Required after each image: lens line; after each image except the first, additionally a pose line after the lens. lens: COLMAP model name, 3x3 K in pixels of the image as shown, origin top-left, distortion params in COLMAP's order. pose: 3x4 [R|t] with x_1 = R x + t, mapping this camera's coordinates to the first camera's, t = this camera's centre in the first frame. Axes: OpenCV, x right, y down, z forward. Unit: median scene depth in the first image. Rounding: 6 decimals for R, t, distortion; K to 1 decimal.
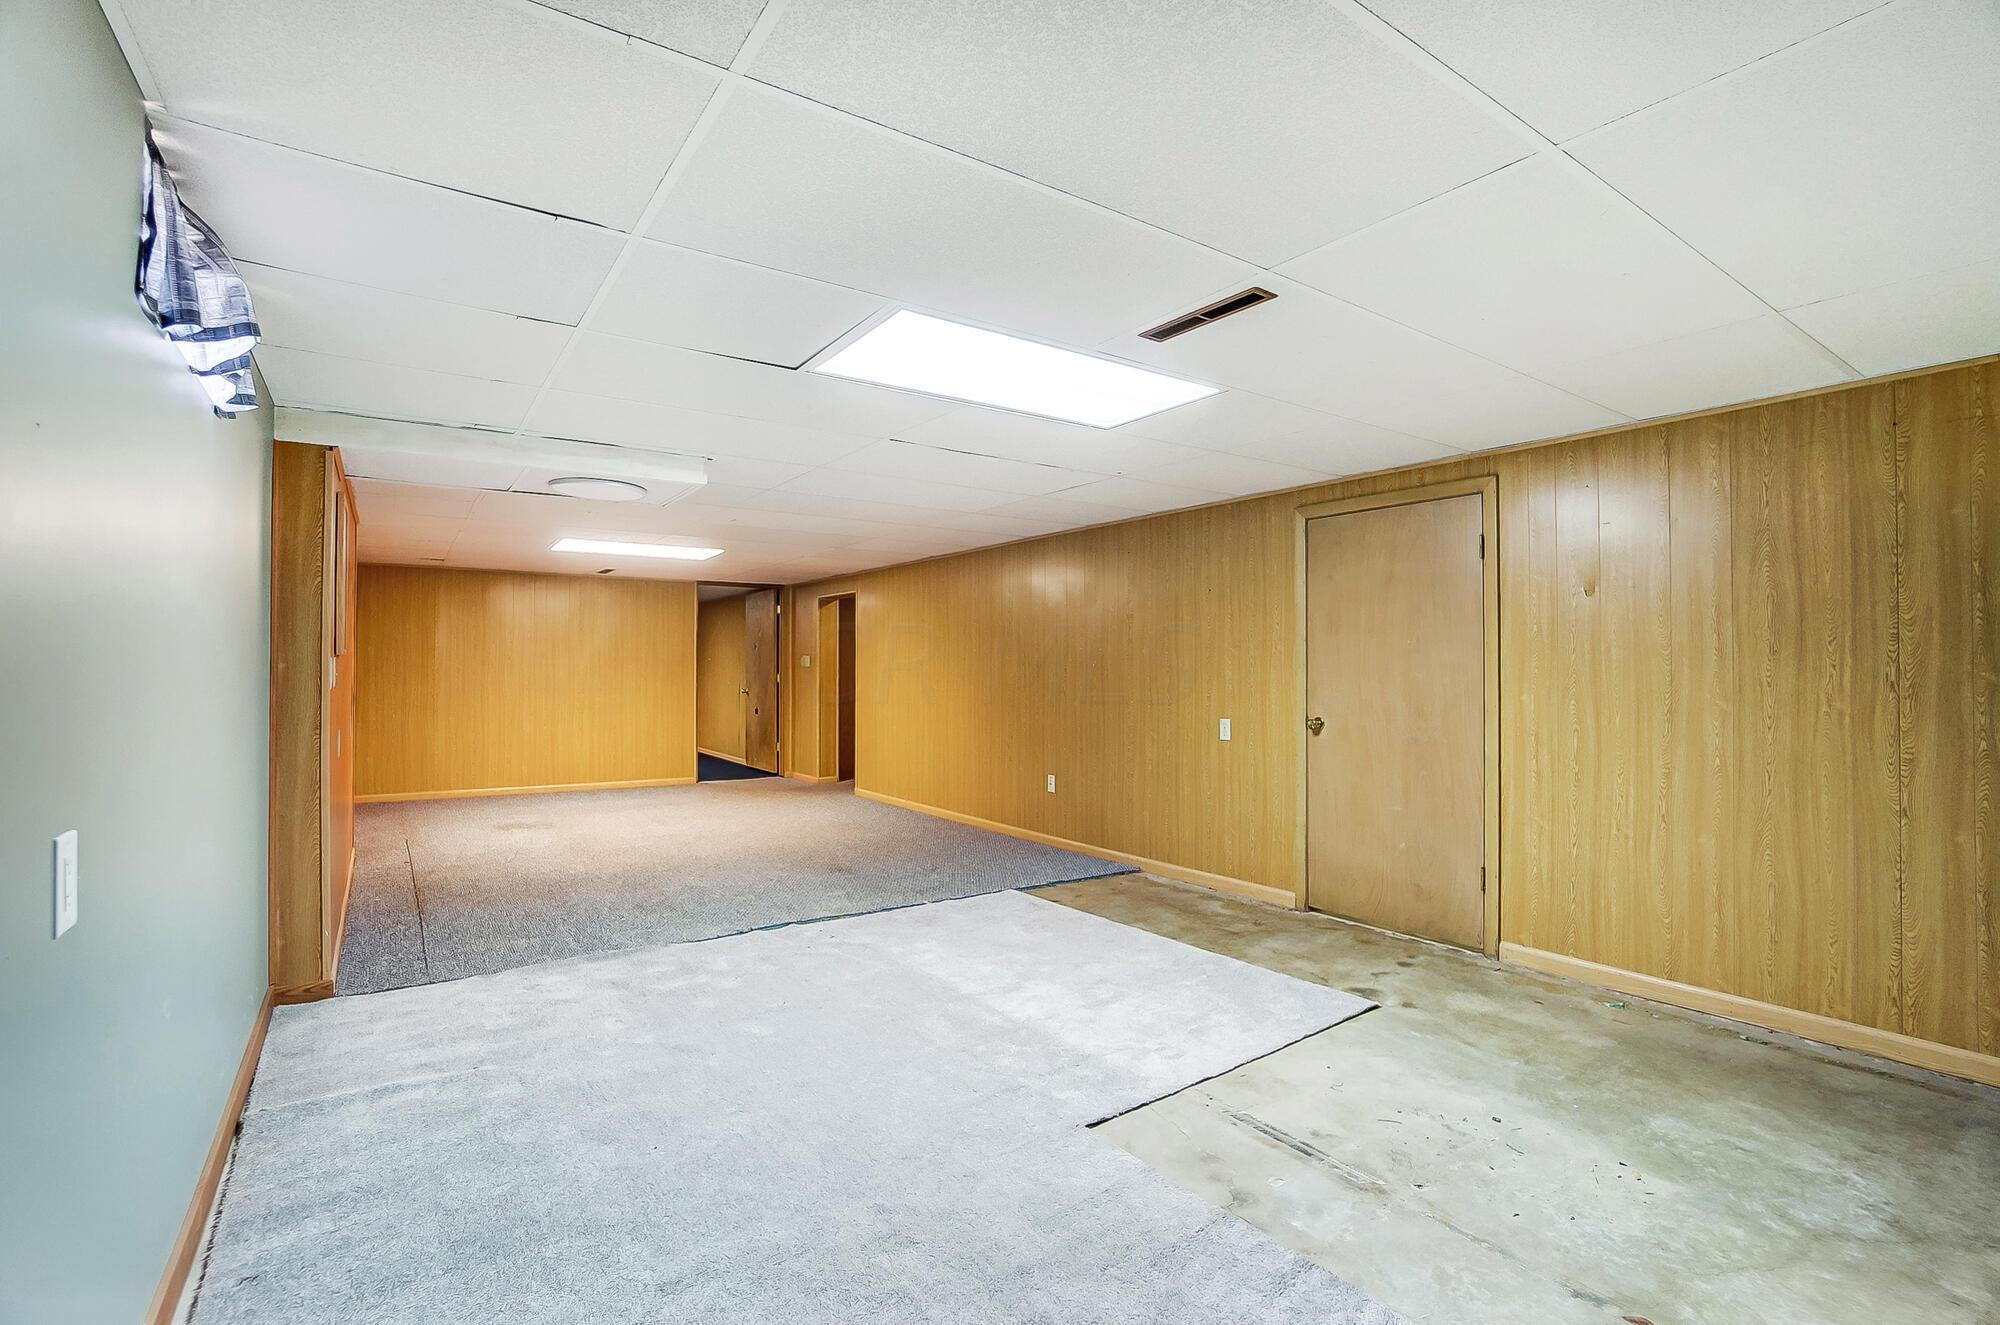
lens RADIAL K [[882.4, 0, 998.4], [0, 882.4, 658.6], [0, 0, 1]] dist [-0.043755, 0.003375]
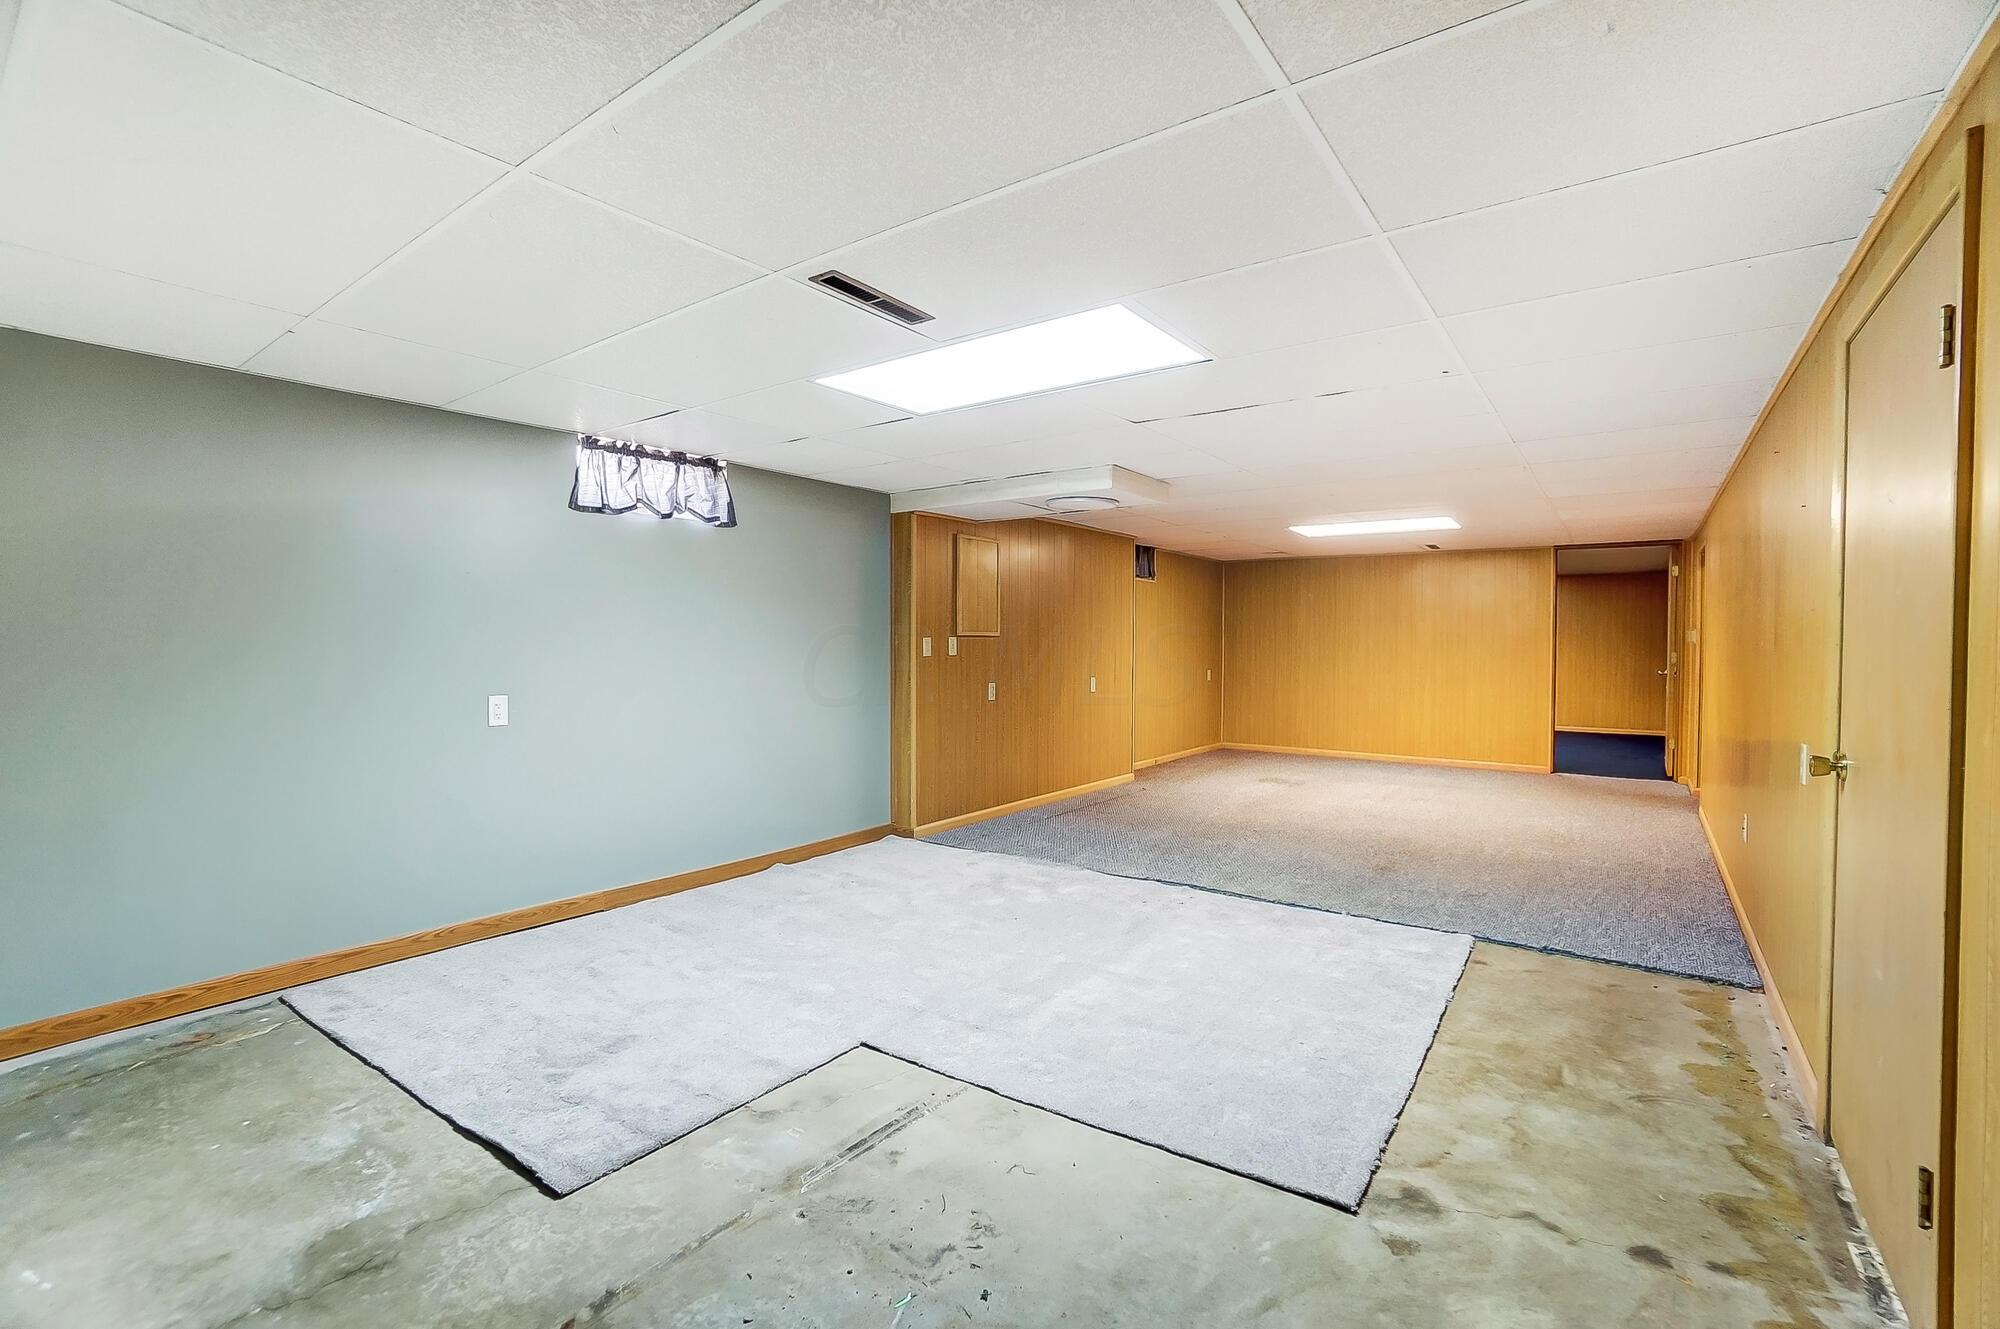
lens RADIAL K [[882.4, 0, 1003.3], [0, 882.4, 662.6], [0, 0, 1]] dist [-0.043755, 0.003375]
pose [[0.335836, 0.022456, -0.941653, 0.785832], [0.009659, 0.999581, 0.027282, 0.000713], [0.941871, -0.018258, 0.335479, 0.500639]]
